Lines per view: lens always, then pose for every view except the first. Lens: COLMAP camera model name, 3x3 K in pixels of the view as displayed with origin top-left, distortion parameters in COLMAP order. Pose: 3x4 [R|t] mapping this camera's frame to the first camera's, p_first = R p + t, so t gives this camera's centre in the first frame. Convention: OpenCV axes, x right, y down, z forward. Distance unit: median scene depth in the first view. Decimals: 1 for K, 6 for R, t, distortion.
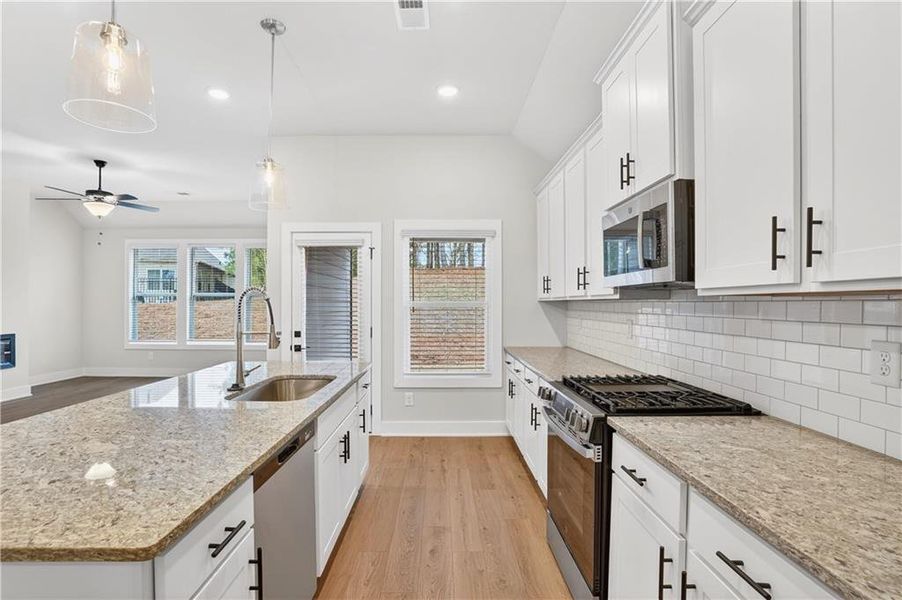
lens RADIAL K [[446.7, 0, 444.7], [0, 446.7, 305.7], [0, 0, 1]] dist [-0.081646, 0.037489]
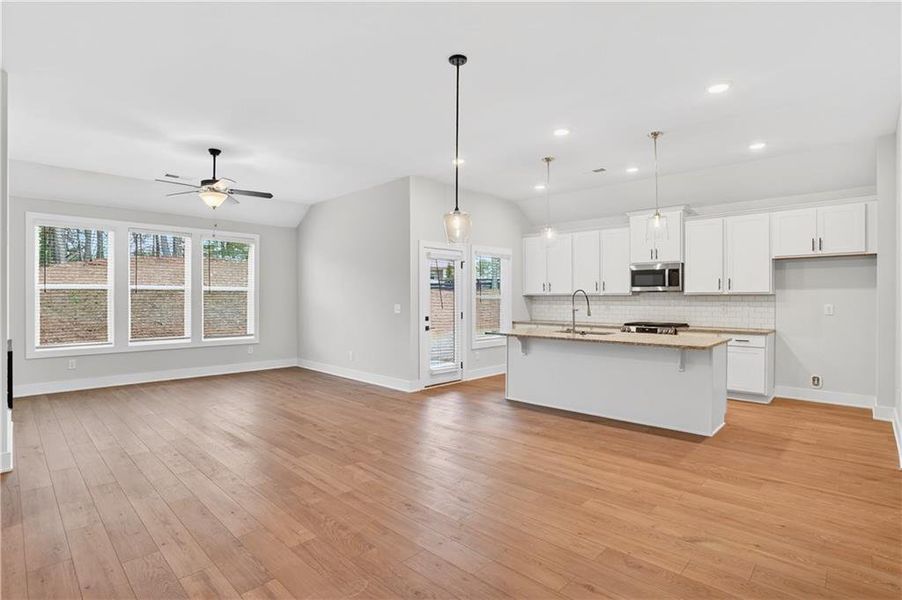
lens RADIAL K [[446.7, 0, 444.7], [0, 446.7, 305.7], [0, 0, 1]] dist [-0.081646, 0.037489]
pose [[0.706223, -0.017370, 0.707776, -1.148219], [0.004735, 0.999793, 0.019811, -0.005188], [-0.707974, -0.010640, 0.706159, -0.060674]]
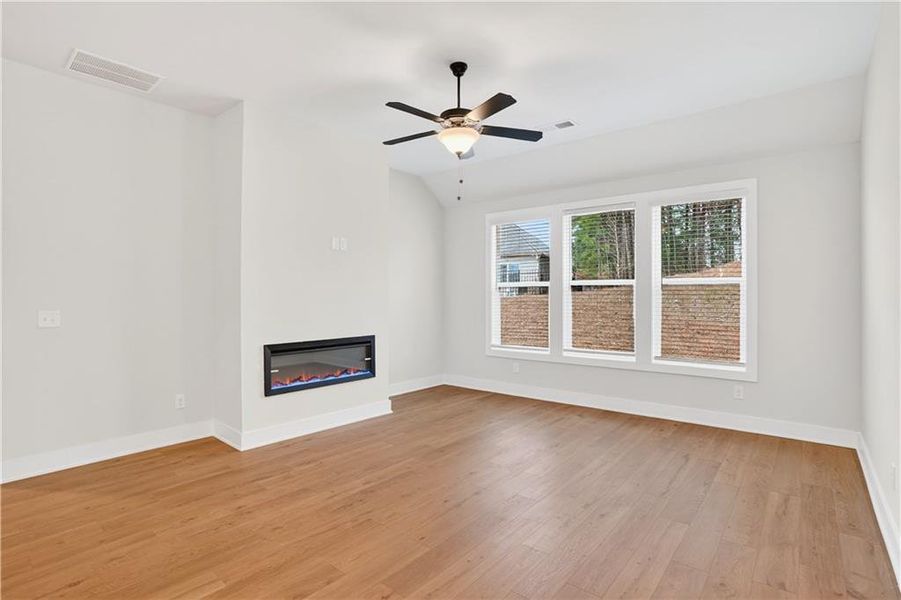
lens RADIAL K [[446.2, 0, 444.2], [0, 446.2, 305.7], [0, 0, 1]] dist [-0.081646, 0.037489]
pose [[0.758881, 0.006976, -0.651192, -0.416760], [0.003758, 0.999879, 0.015092, -0.002969], [0.651218, -0.013900, 0.758763, 0.517410]]
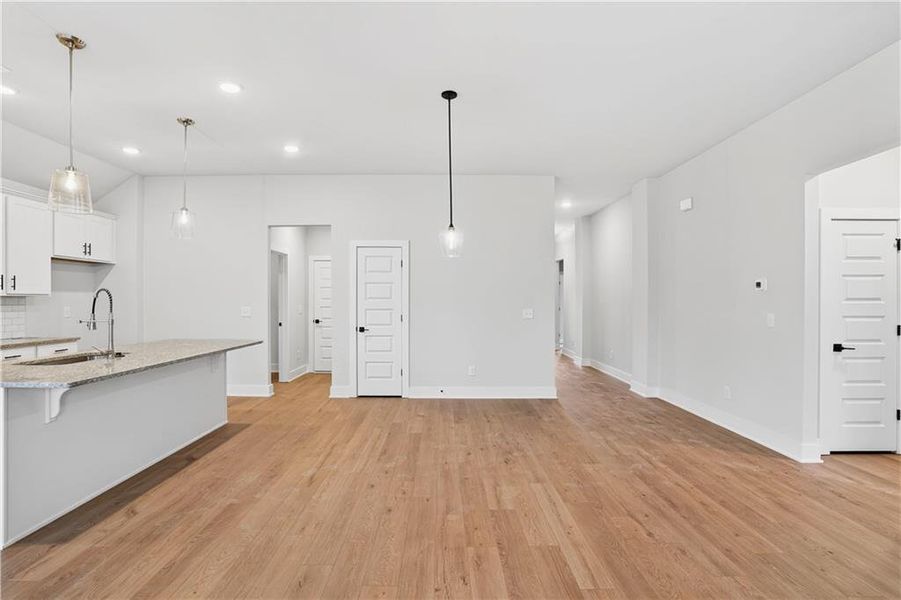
lens RADIAL K [[446.2, 0, 444.2], [0, 446.2, 305.7], [0, 0, 1]] dist [-0.081646, 0.037489]
pose [[-0.999967, -0.007339, 0.003586, -0.693748], [-0.007299, 0.999914, 0.010872, -0.005150], [-0.003665, 0.010845, -0.999934, 1.074224]]
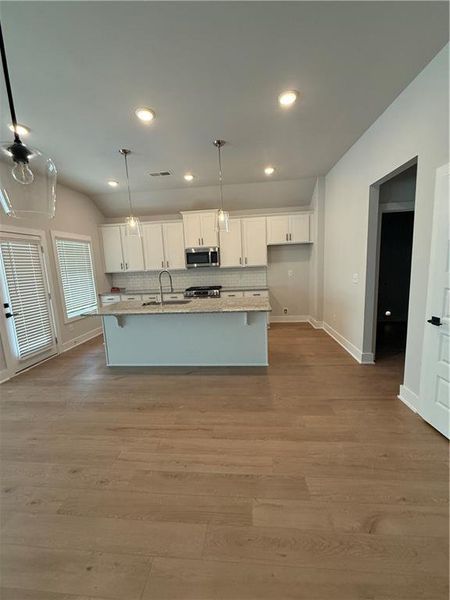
lens RADIAL K [[239.4, 0, 225.0], [0, 239.4, 300.0], [0, 0, 1]] dist [0.000297, 0.000202]
pose [[0.101685, -0.162849, 0.981397, -0.872688], [0.045664, 0.986235, 0.158920, -0.037195], [-0.993768, 0.028655, 0.107722, 0.196782]]
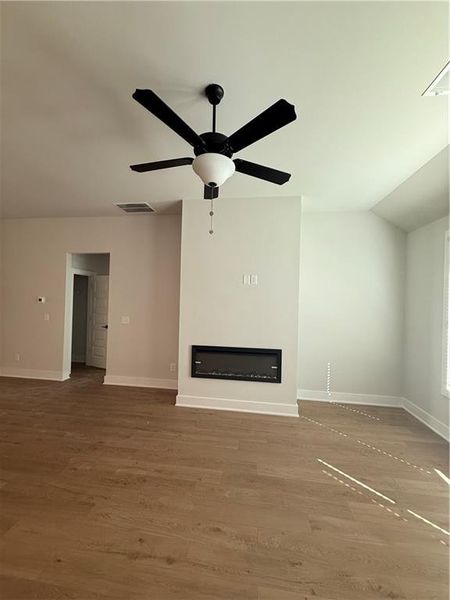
lens RADIAL K [[239.4, 0, 224.8], [0, 239.4, 301.3], [0, 0, 1]] dist [-0.000234, -0.000065]
pose [[-0.138891, -0.005753, -0.990291, -0.490791], [-0.028117, 0.999603, -0.001864, -0.050549], [0.989908, 0.027585, -0.138998, 1.078748]]
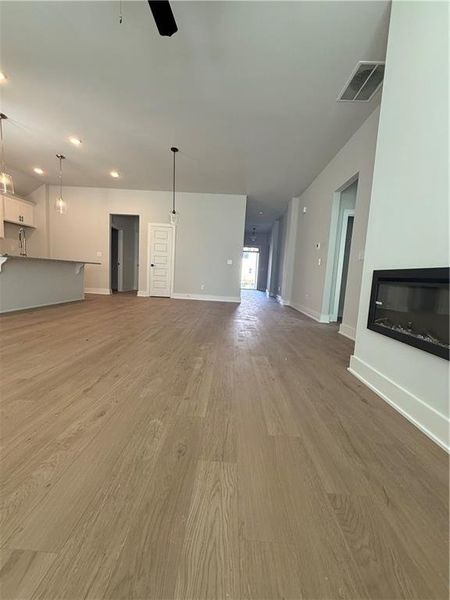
lens RADIAL K [[239.4, 0, 225.0], [0, 239.4, 300.0], [0, 0, 1]] dist [0.000297, 0.000202]
pose [[-0.997448, -0.064486, 0.030632, -0.940276], [-0.060862, 0.992360, 0.107320, 0.095784], [-0.037318, 0.105182, -0.993753, 1.271683]]
